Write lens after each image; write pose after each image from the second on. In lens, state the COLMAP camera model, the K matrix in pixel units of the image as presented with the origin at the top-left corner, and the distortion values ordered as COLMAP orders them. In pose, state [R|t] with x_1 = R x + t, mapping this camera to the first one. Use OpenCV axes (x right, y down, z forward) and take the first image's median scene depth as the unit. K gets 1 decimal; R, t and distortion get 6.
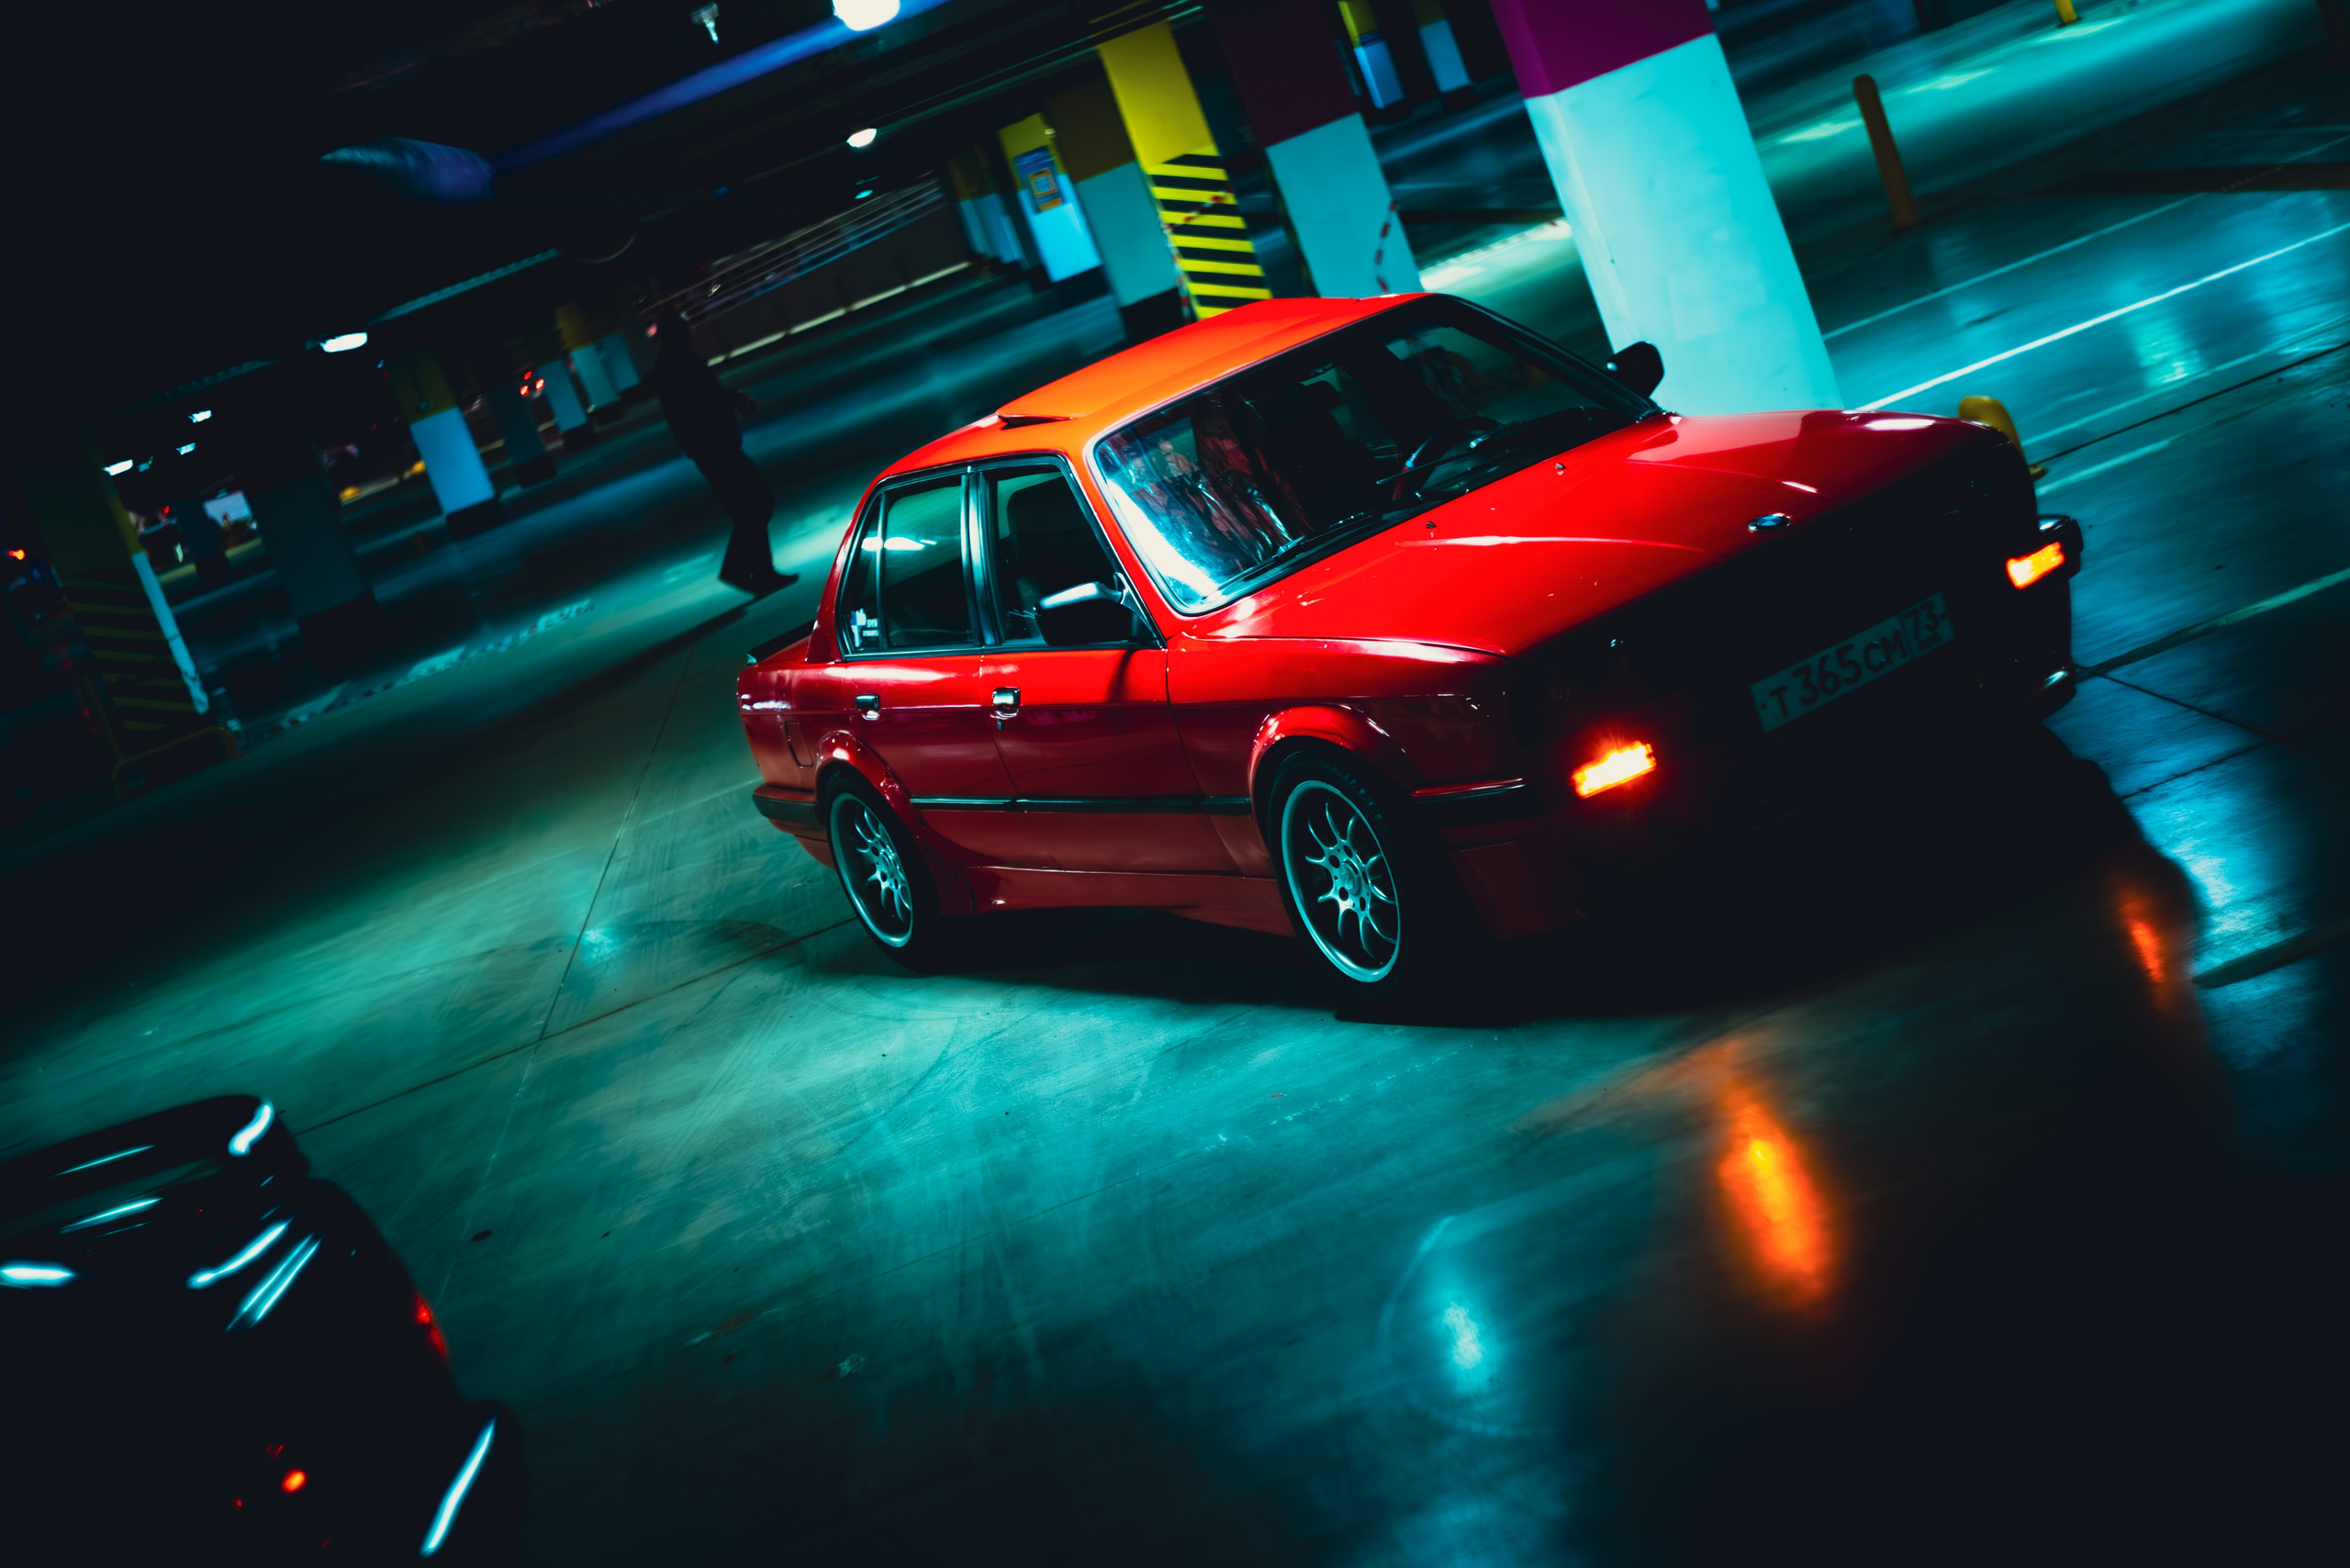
lens RADIAL K [[3939.0, 0, 1169.6], [0, 3939.0, 770.0], [0, 0, 1]] dist [0.106616, -0.262471]
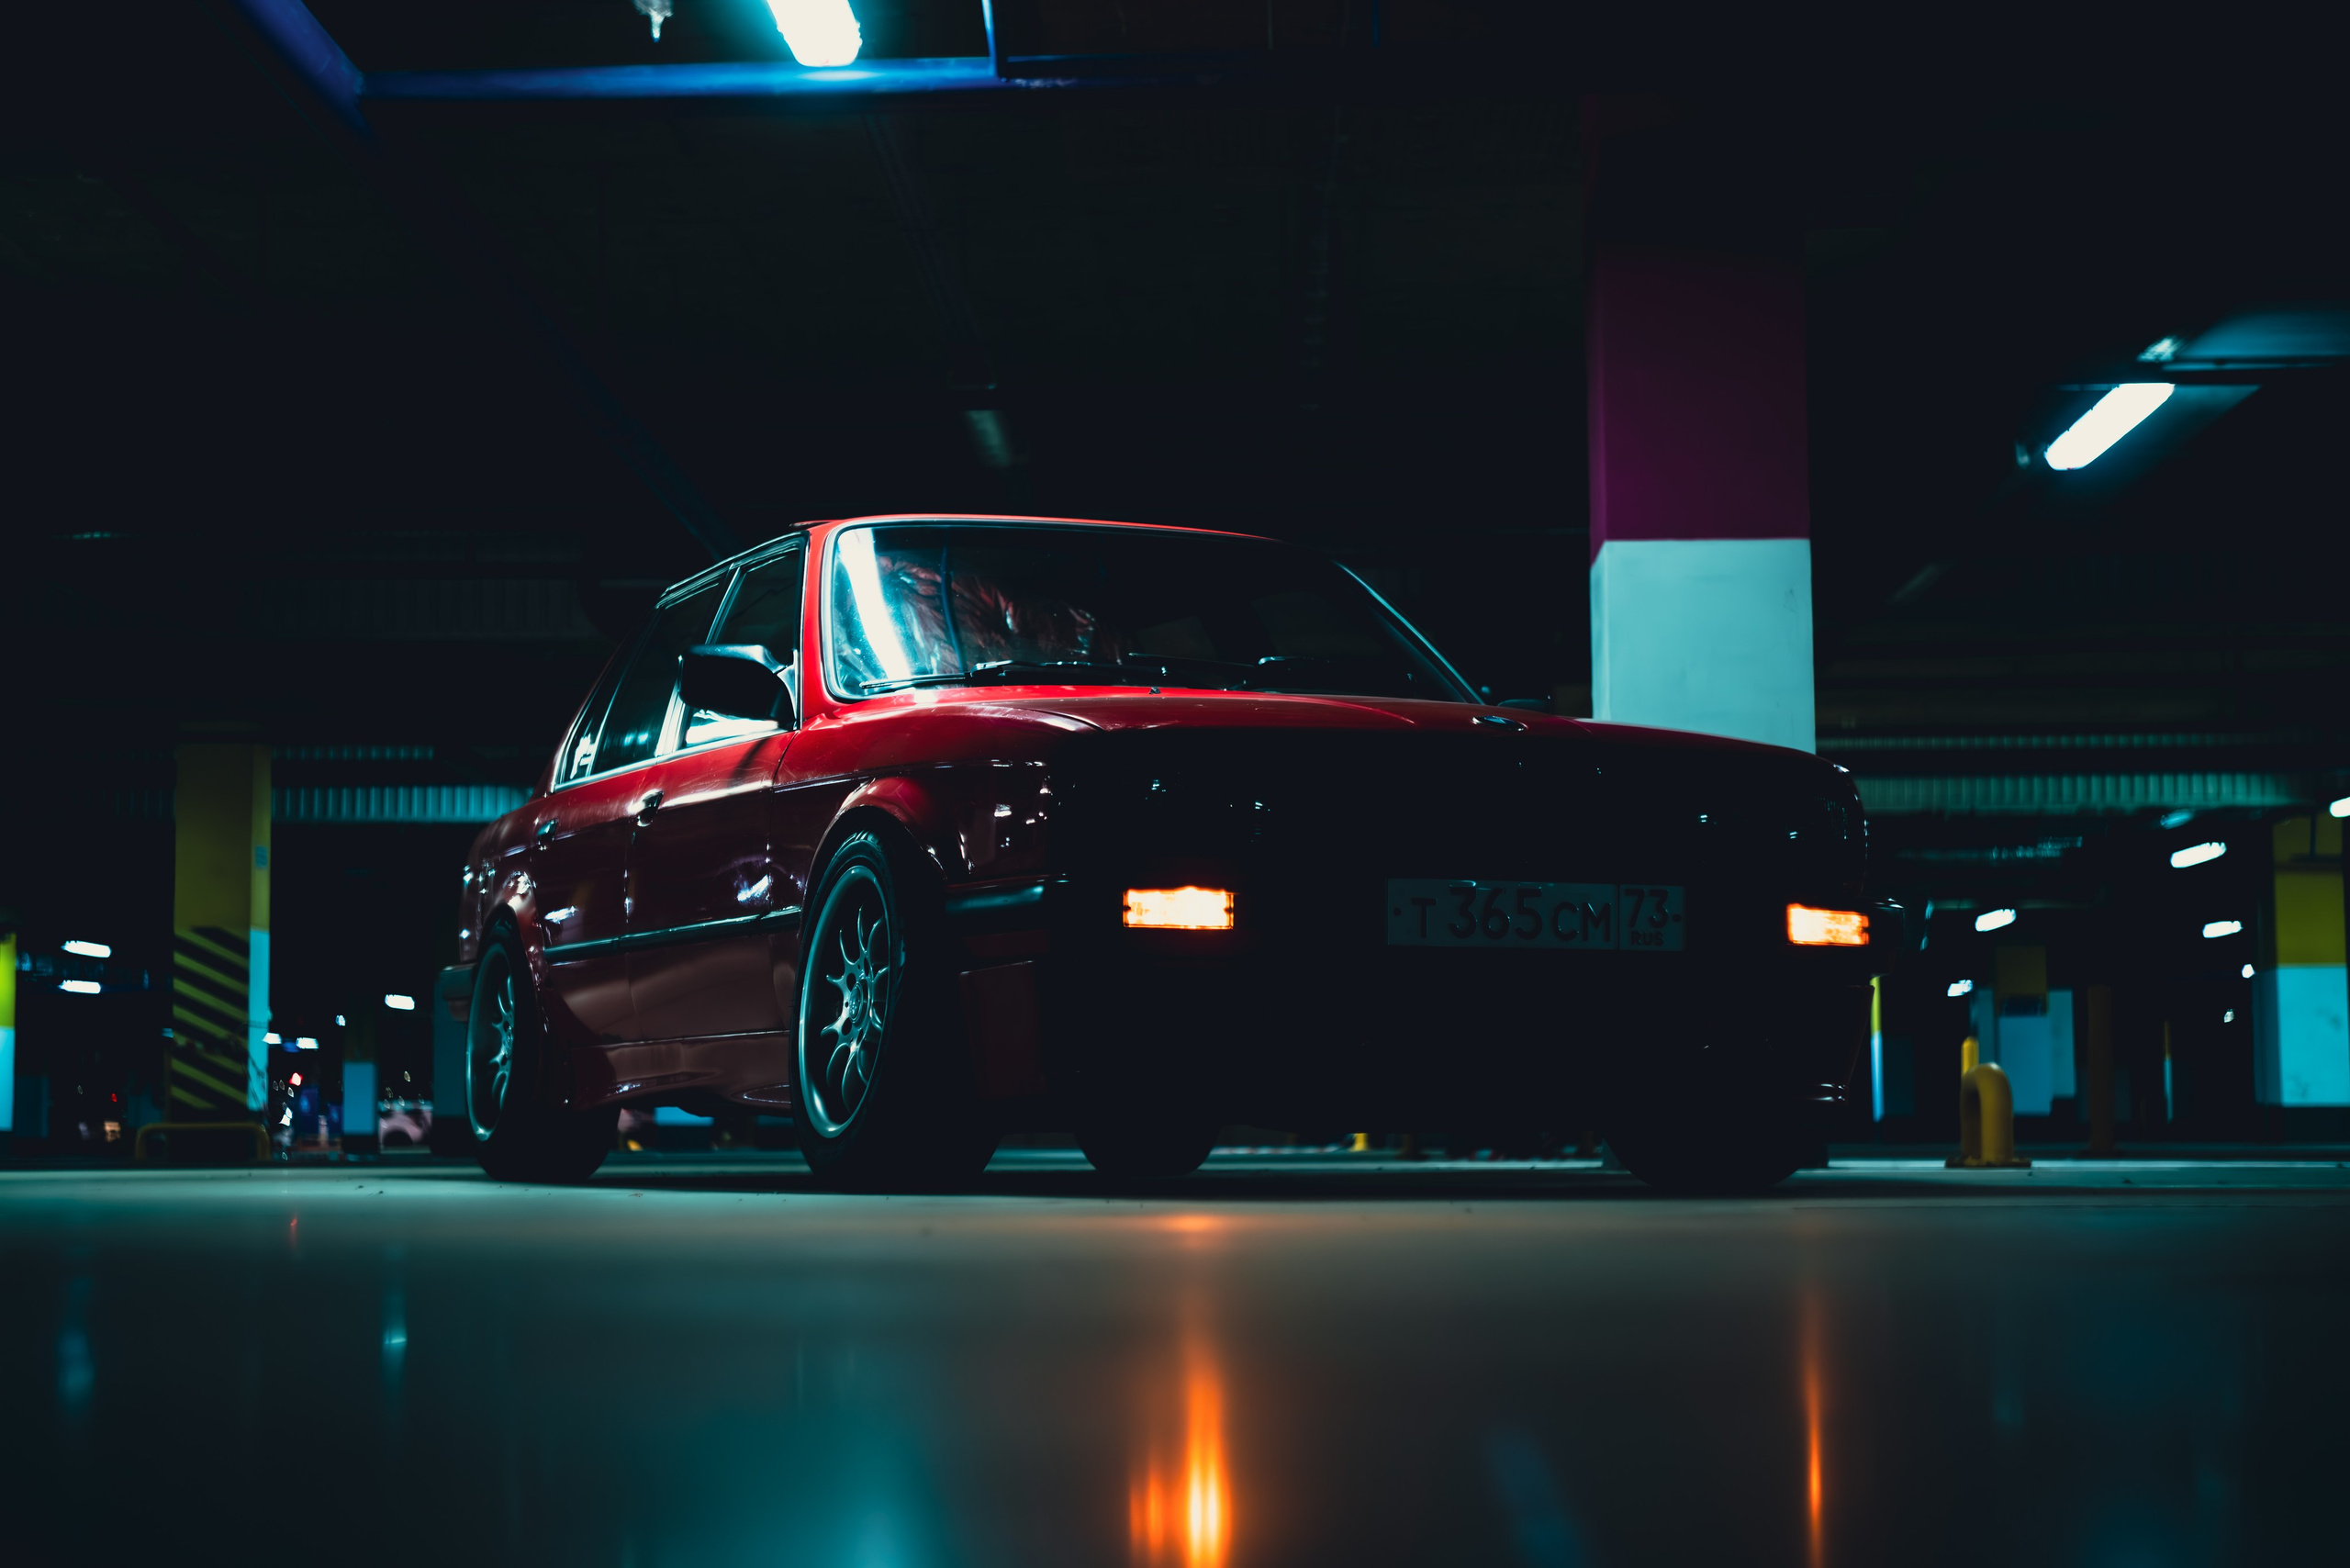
lens RADIAL K [[3939.0, 0, 1169.6], [0, 3939.0, 770.0], [0, 0, 1]] dist [0.106616, -0.262471]
pose [[0.932690, 0.333178, -0.138135, 0.169657], [-0.357021, 0.907242, -0.222369, 0.118922], [0.051233, 0.256718, 0.965127, 0.211169]]
